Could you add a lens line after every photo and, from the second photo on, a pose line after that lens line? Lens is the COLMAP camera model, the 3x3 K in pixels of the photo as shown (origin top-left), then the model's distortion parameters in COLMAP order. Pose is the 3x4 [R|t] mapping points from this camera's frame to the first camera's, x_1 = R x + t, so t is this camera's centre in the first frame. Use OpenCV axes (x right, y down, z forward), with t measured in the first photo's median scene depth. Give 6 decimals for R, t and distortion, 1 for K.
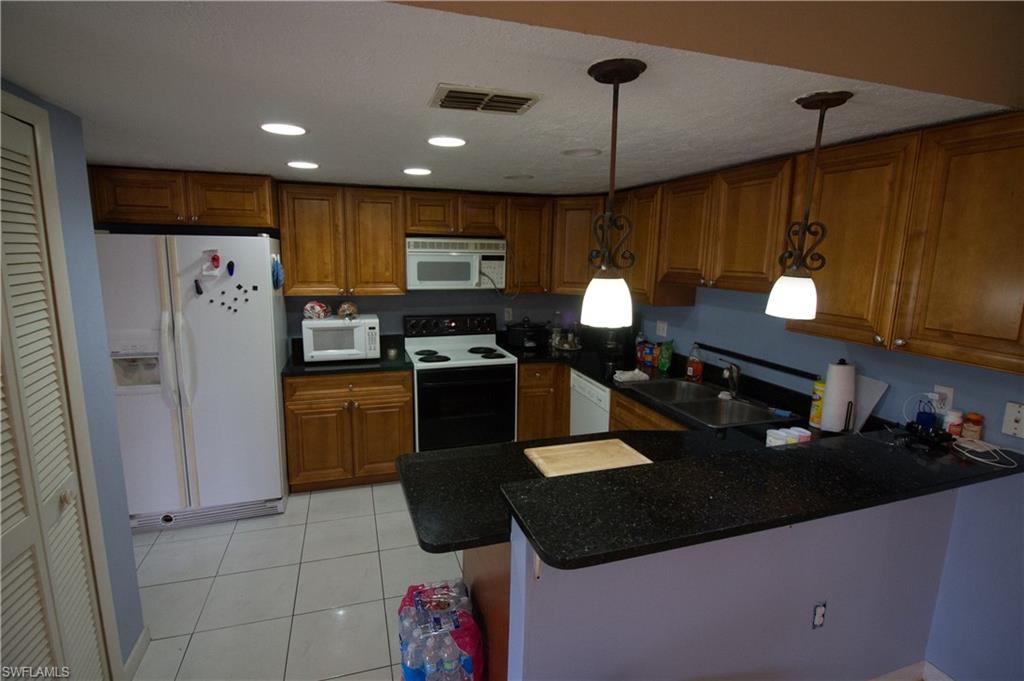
lens RADIAL K [[483.6, 0, 503.6], [0, 483.6, 335.8], [0, 0, 1]] dist [0.001861, -0.017528]
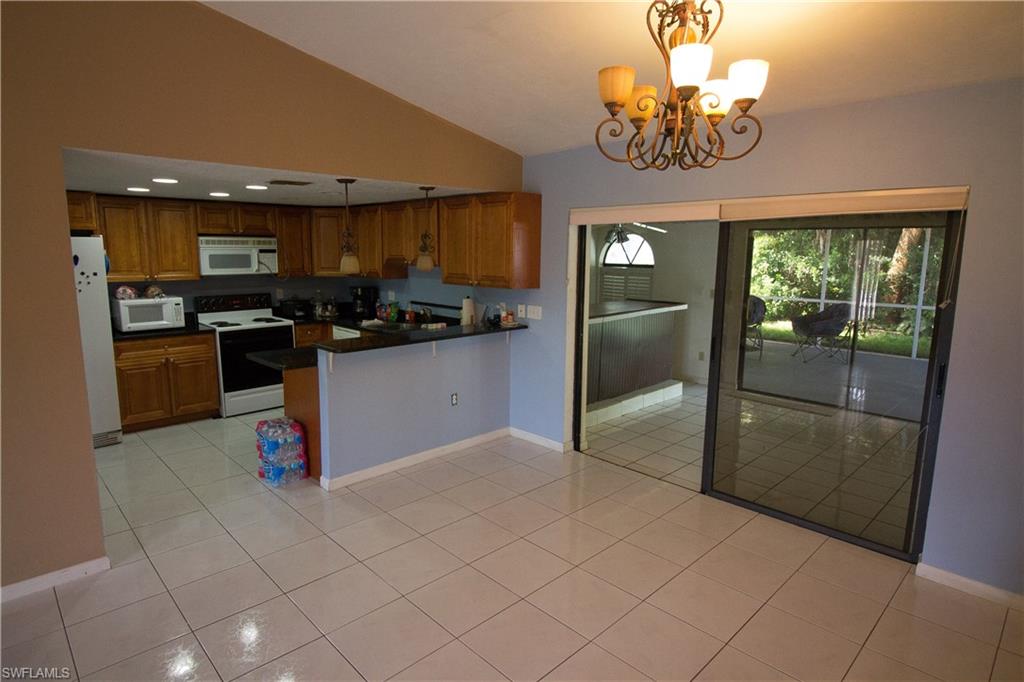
lens RADIAL K [[565.9, 0, 503.9], [0, 565.9, 335.4], [0, 0, 1]] dist [0.002636, -0.000093]
pose [[0.895877, -0.077481, 0.437493, -0.155465], [0.083869, 0.996466, 0.004733, 0.138422], [-0.436314, 0.032452, 0.899209, -0.800914]]
